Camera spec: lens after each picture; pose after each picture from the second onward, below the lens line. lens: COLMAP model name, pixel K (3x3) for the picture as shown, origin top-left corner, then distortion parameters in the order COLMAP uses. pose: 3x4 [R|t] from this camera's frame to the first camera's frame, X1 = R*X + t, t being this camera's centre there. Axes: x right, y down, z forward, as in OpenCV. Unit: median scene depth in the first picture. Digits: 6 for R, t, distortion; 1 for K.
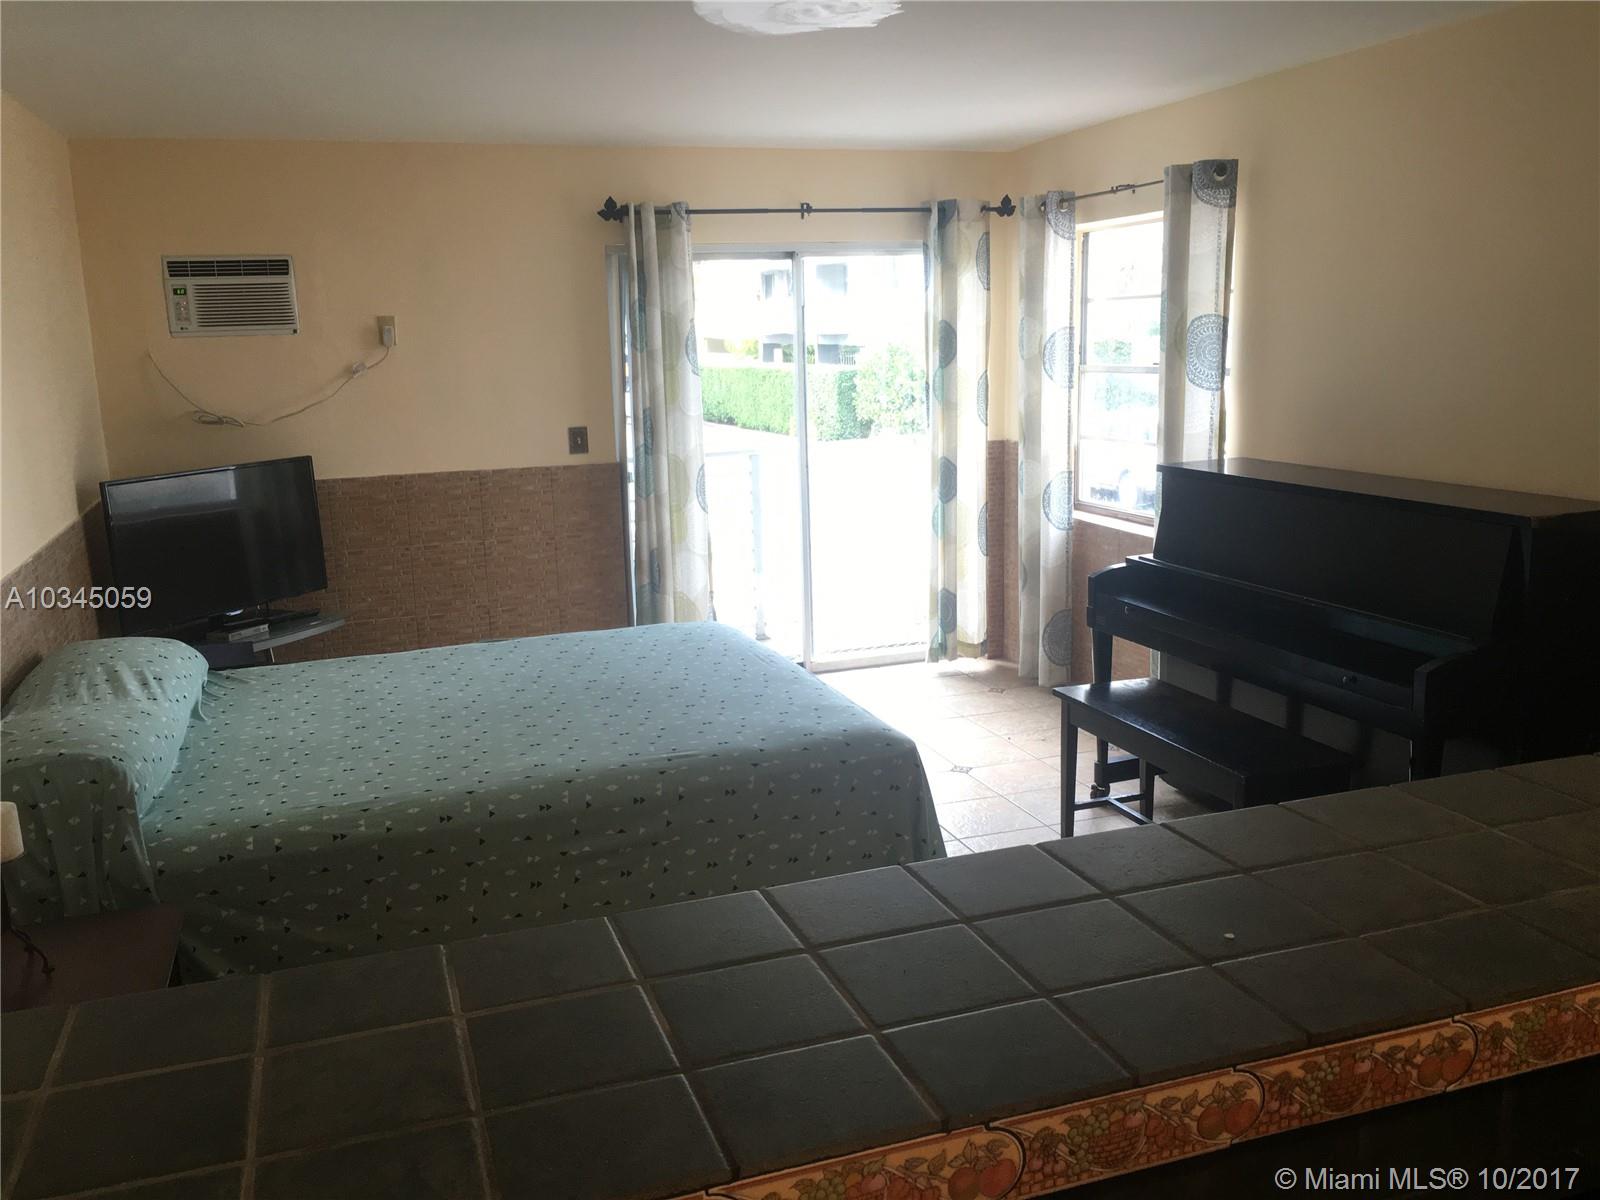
lens RADIAL K [[1359.8, 0, 800.0], [0, 1359.8, 600.0], [0, 0, 1]] dist [0.080408, -0.113083]
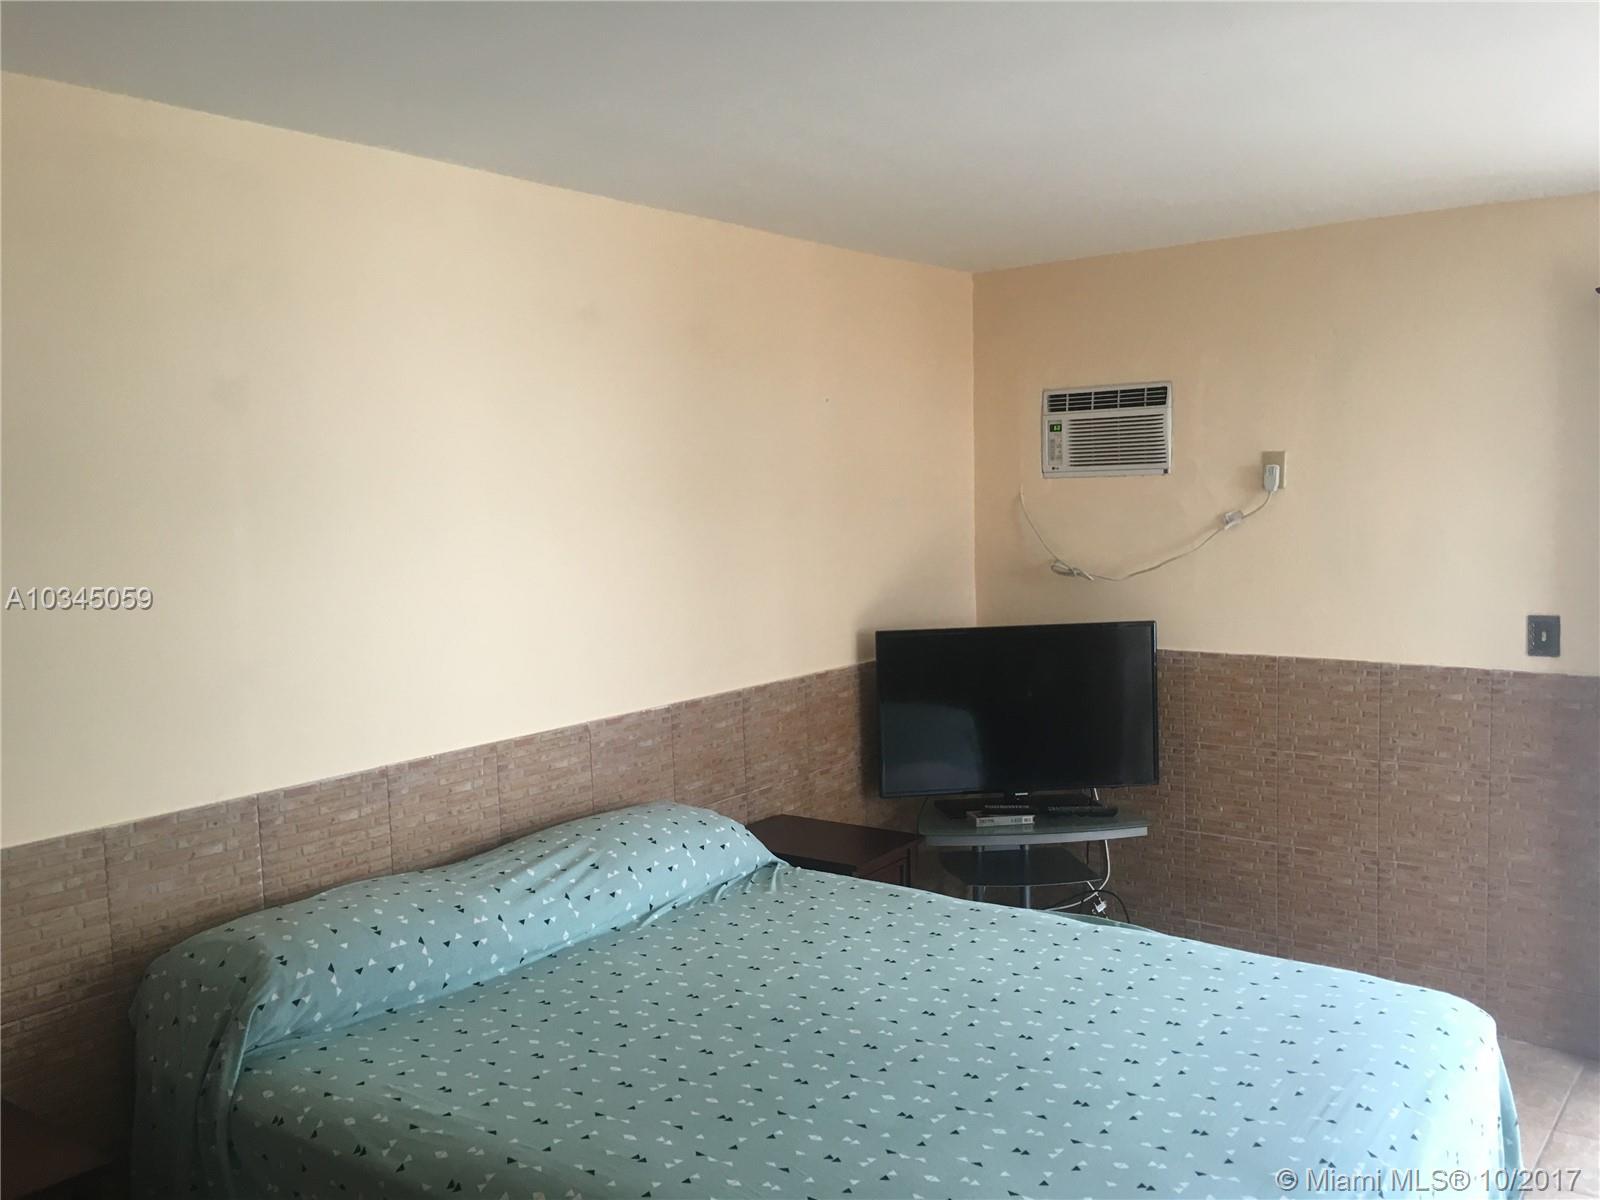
lens RADIAL K [[1359.8, 0, 800.0], [0, 1359.8, 600.0], [0, 0, 1]] dist [0.080408, -0.113083]
pose [[0.551310, 0.089421, -0.829495, 0.201339], [-0.161291, 0.986907, -0.000809, -0.083092], [0.818561, 0.134236, 0.558514, 0.371199]]
